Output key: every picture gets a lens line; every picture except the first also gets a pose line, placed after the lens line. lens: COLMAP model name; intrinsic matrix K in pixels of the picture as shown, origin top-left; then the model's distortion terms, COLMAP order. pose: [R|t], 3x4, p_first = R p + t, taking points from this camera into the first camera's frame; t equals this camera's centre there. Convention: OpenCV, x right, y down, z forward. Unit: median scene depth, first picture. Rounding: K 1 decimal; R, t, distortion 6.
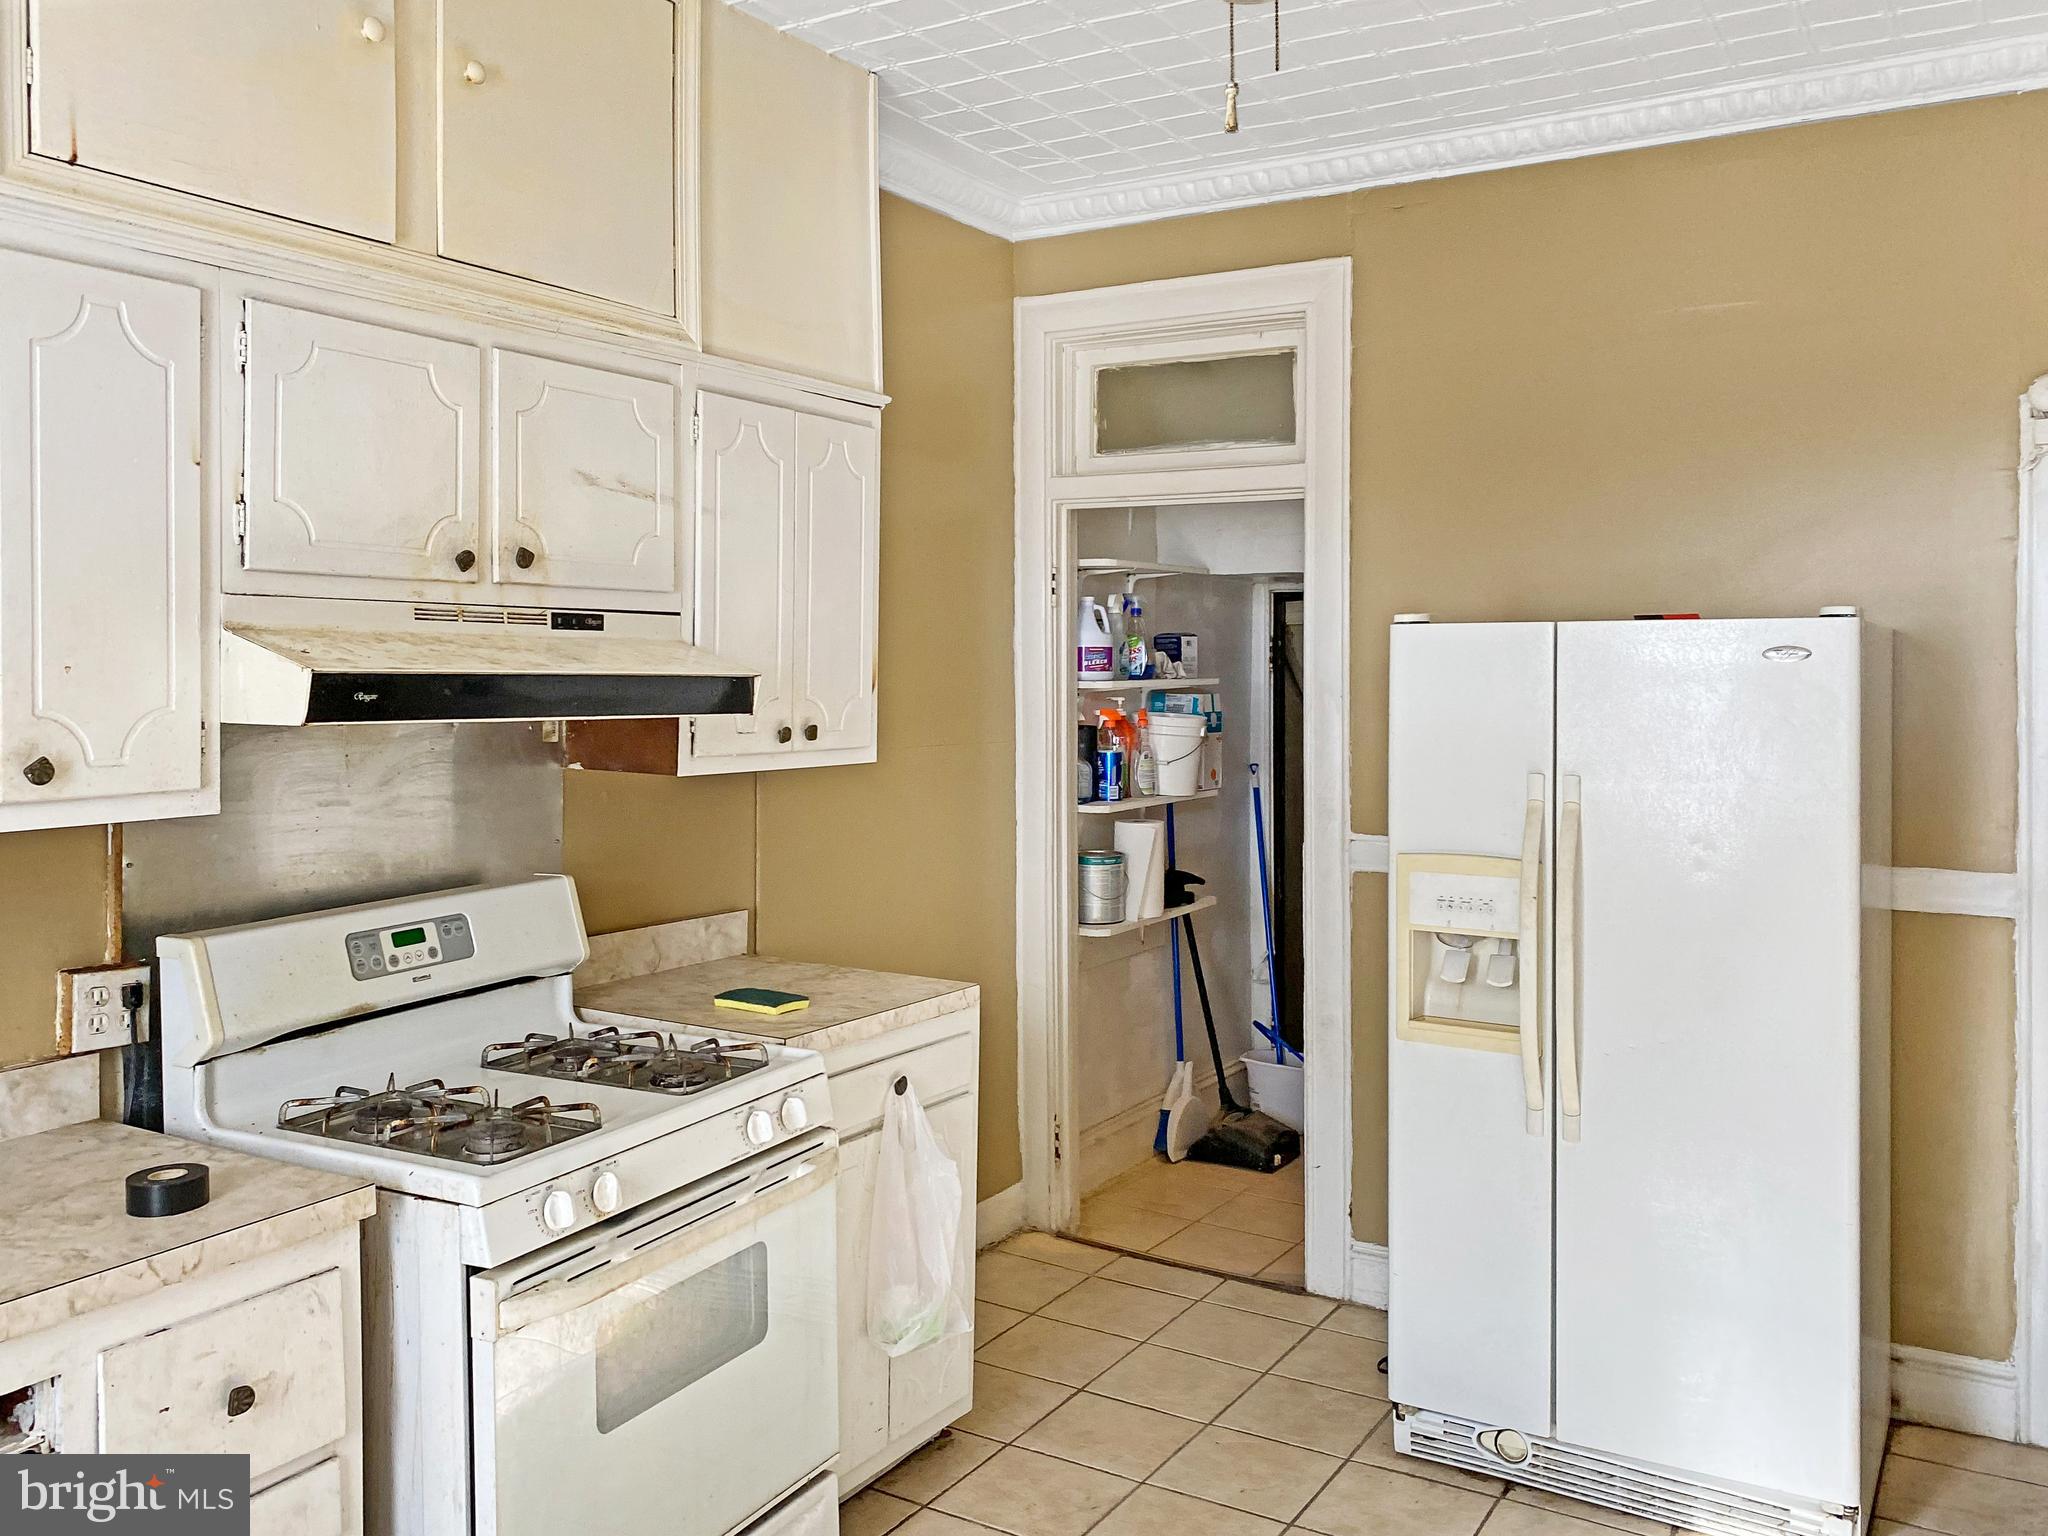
lens RADIAL K [[1635.1, 0, 1030.6], [0, 1635.1, 773.7], [0, 0, 1]] dist [-0.006153, -0.014415]
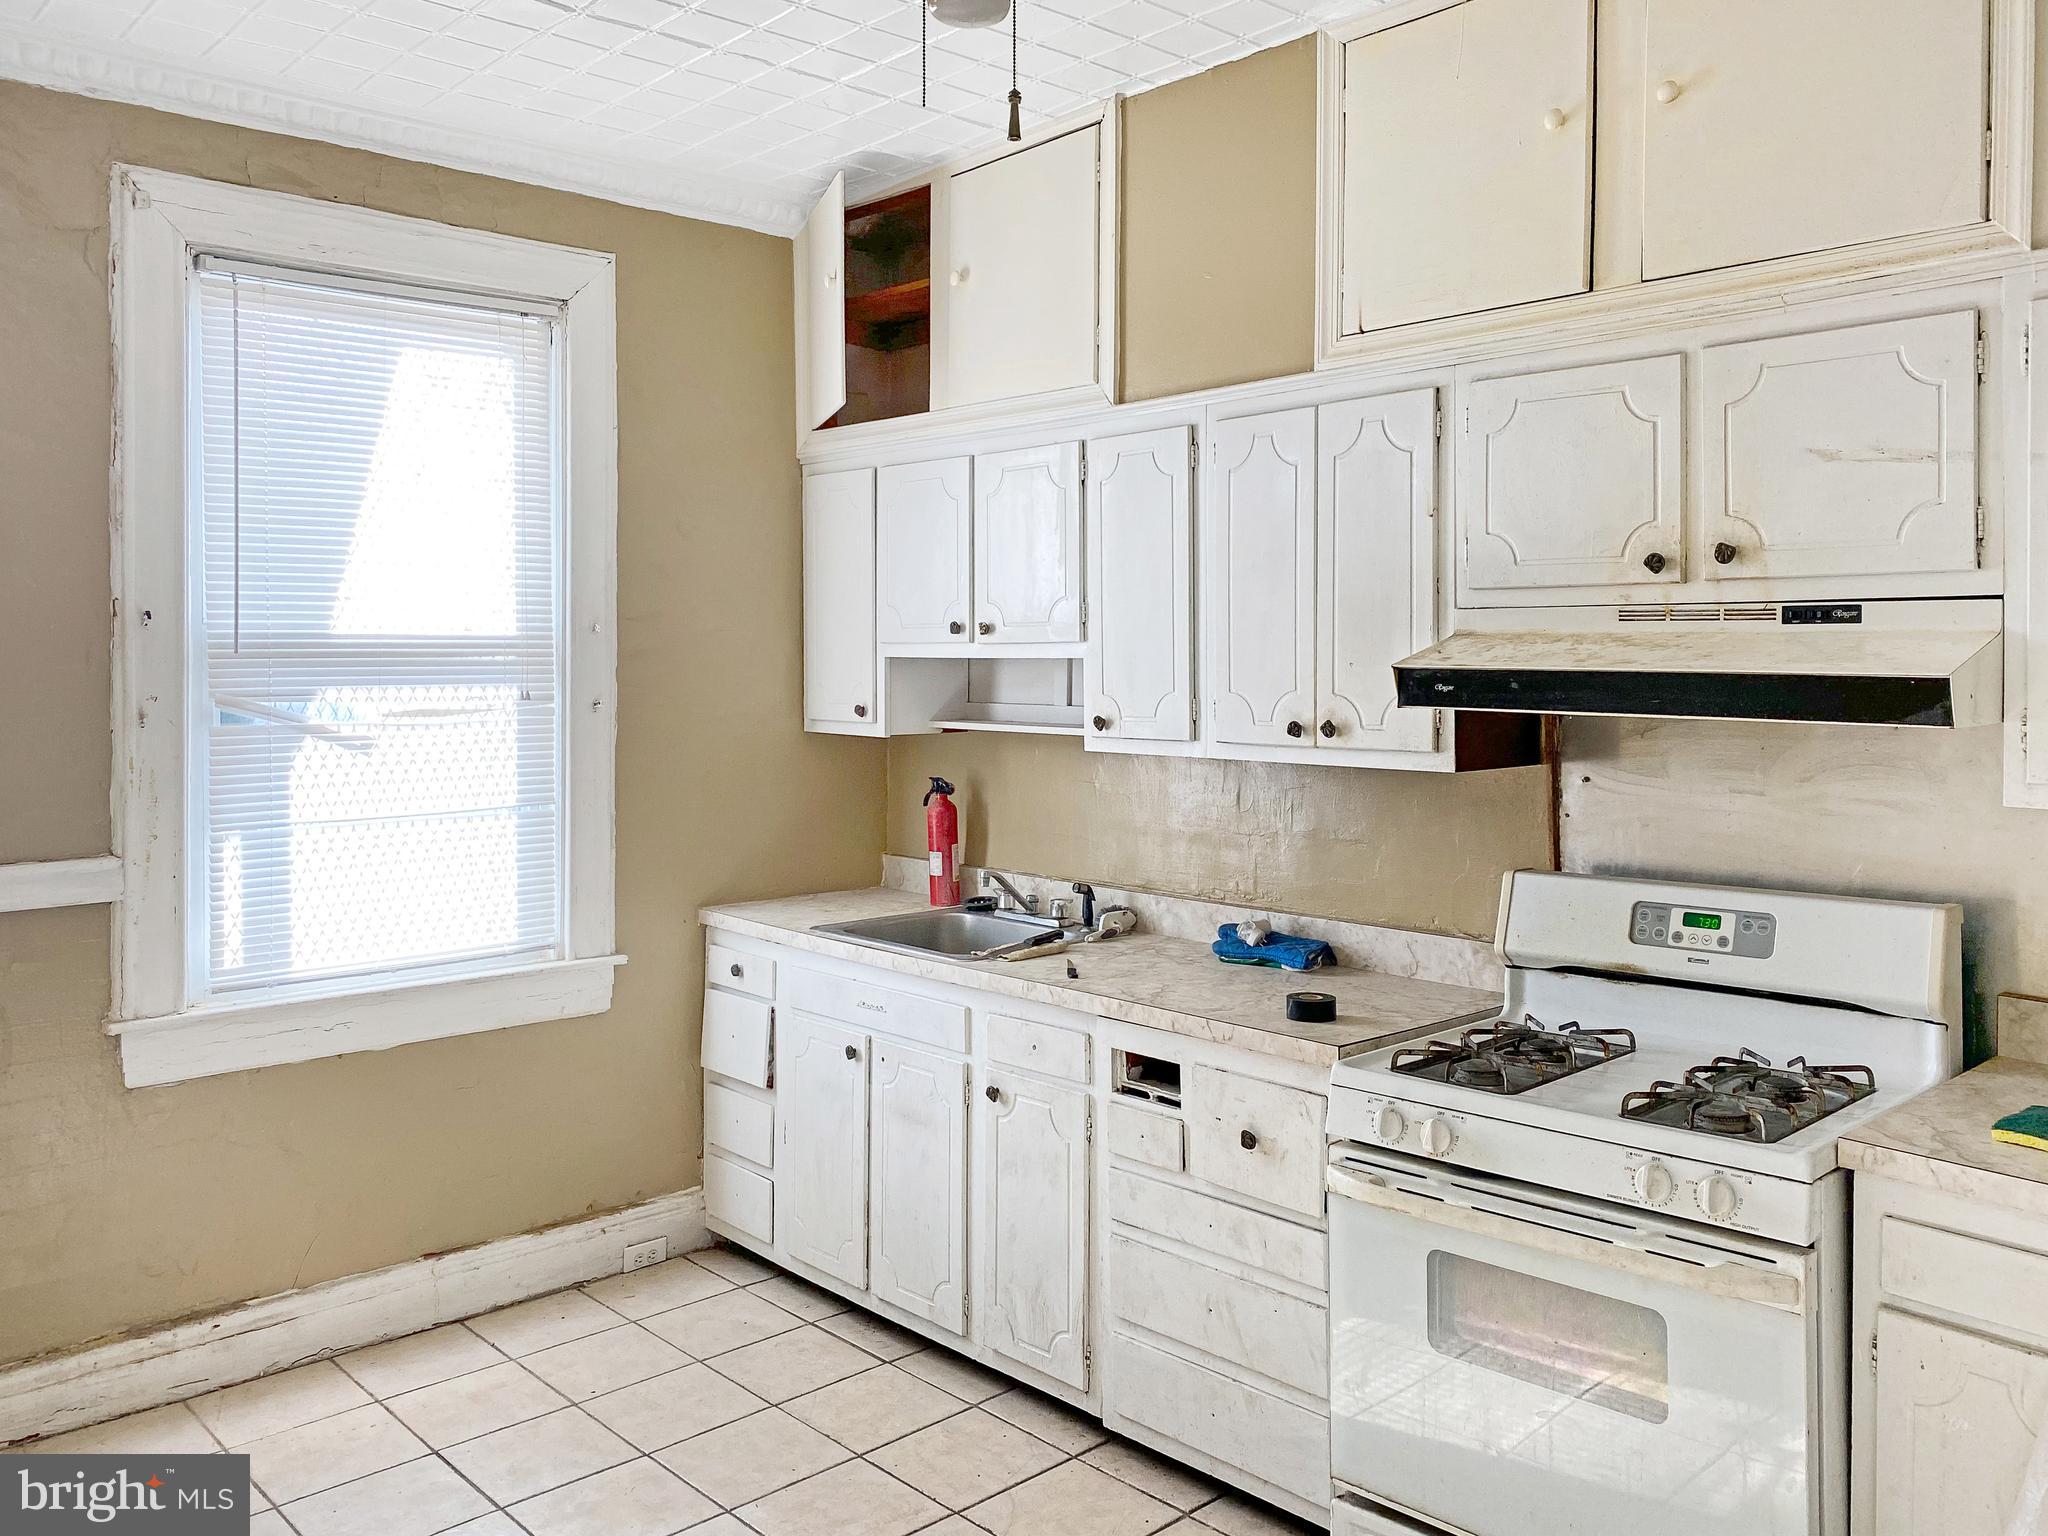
lens RADIAL K [[1635.1, 0, 1029.8], [0, 1635.1, 764.5], [0, 0, 1]] dist [-0.006153, -0.014415]
pose [[-0.277748, 0.065520, -0.958417, 0.746487], [-0.060040, 0.994537, 0.085389, -0.064105], [0.958776, 0.081260, -0.272297, 0.870388]]
